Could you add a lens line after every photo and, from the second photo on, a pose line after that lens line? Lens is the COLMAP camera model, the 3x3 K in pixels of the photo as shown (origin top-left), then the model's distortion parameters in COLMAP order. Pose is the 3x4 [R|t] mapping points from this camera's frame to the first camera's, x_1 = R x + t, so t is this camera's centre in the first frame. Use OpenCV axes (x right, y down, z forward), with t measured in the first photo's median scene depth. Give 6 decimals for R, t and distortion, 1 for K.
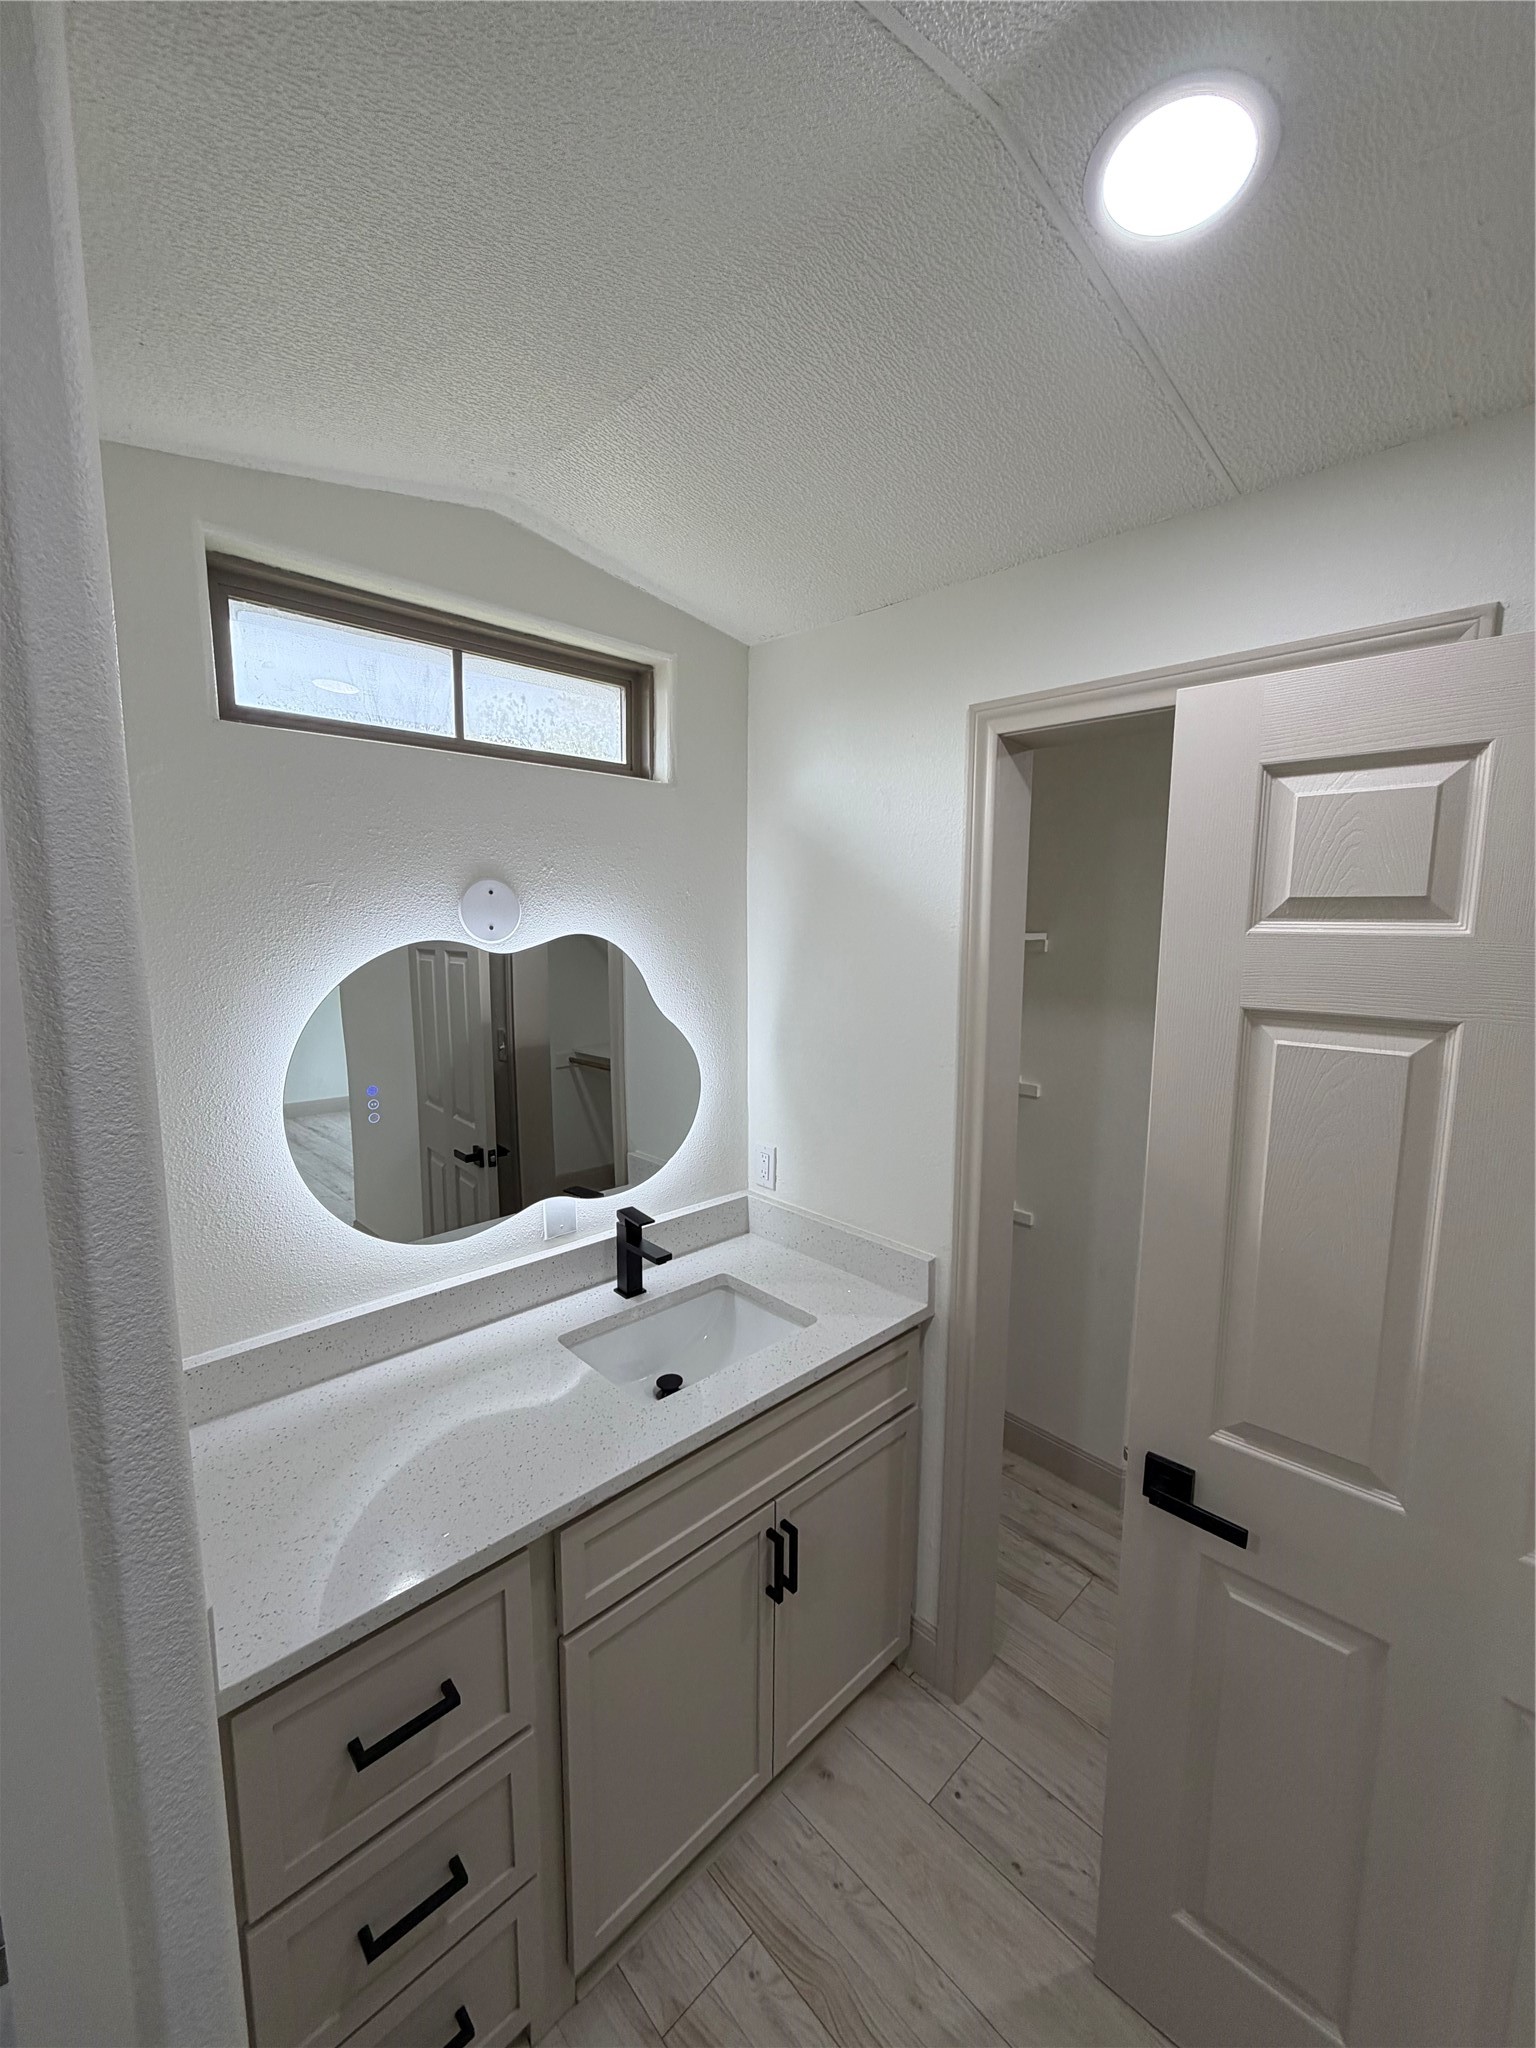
lens RADIAL K [[814.3, 0, 769.2], [0, 814.3, 1017.0], [0, 0, 1]] dist [-0.001790, 0.000594]
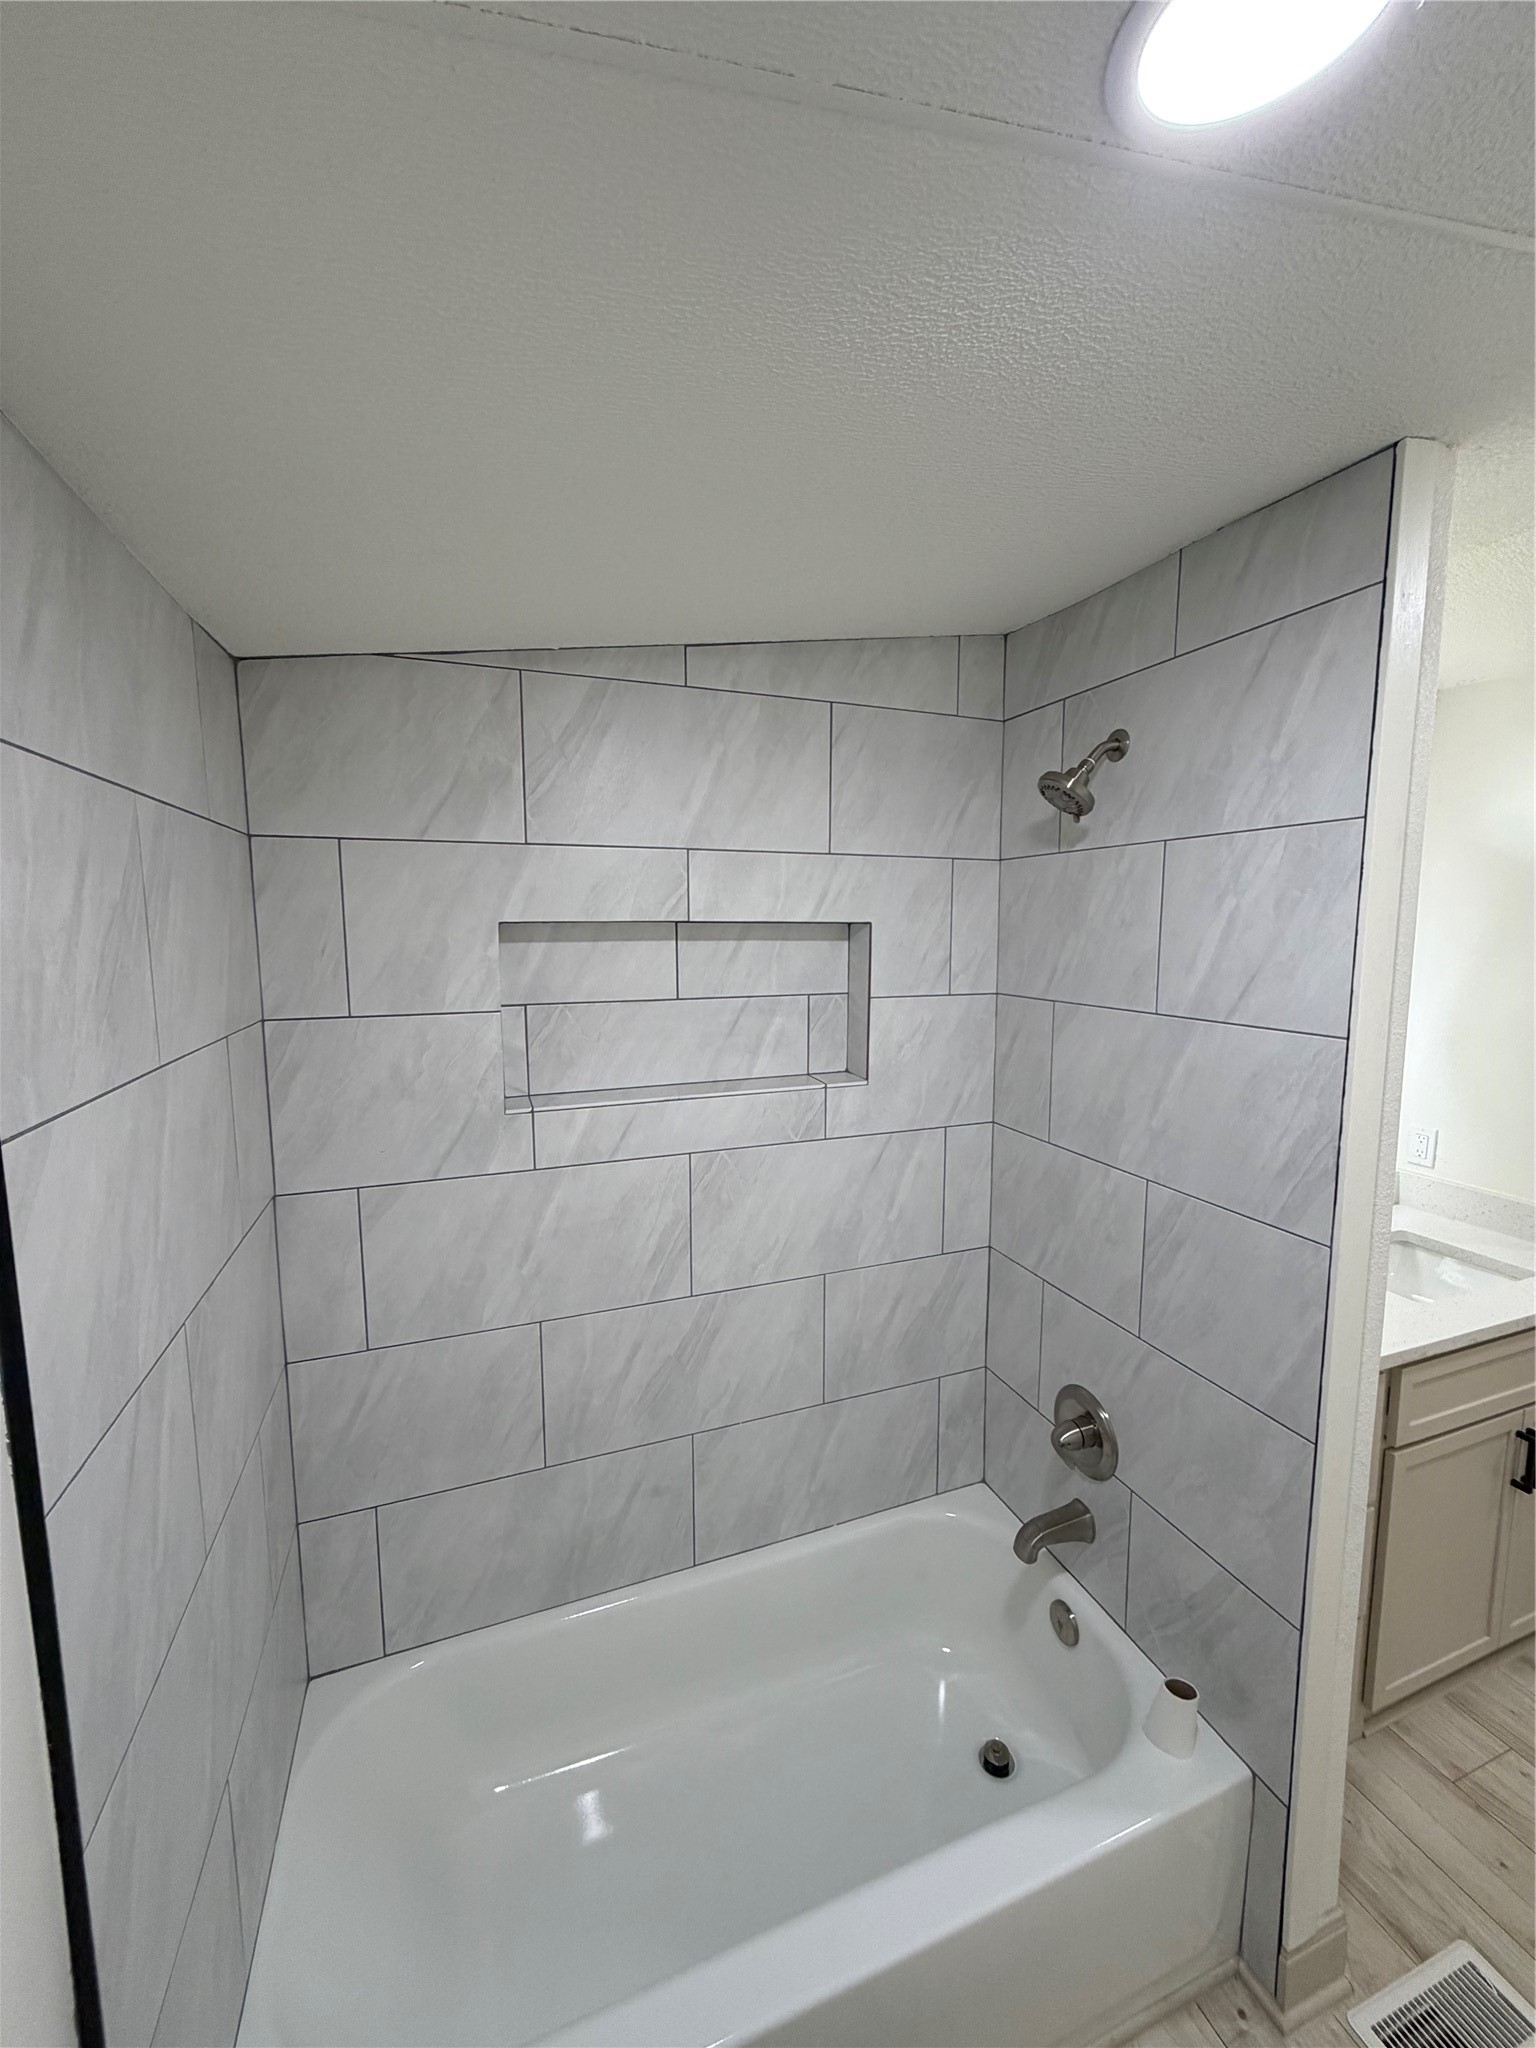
lens RADIAL K [[814.3, 0, 769.2], [0, 814.3, 1017.0], [0, 0, 1]] dist [-0.001790, 0.000594]
pose [[0.922568, 0.035901, -0.384161, -0.581087], [-0.040979, 0.999147, -0.005038, 0.065870], [0.383653, 0.020390, 0.923252, -0.552042]]
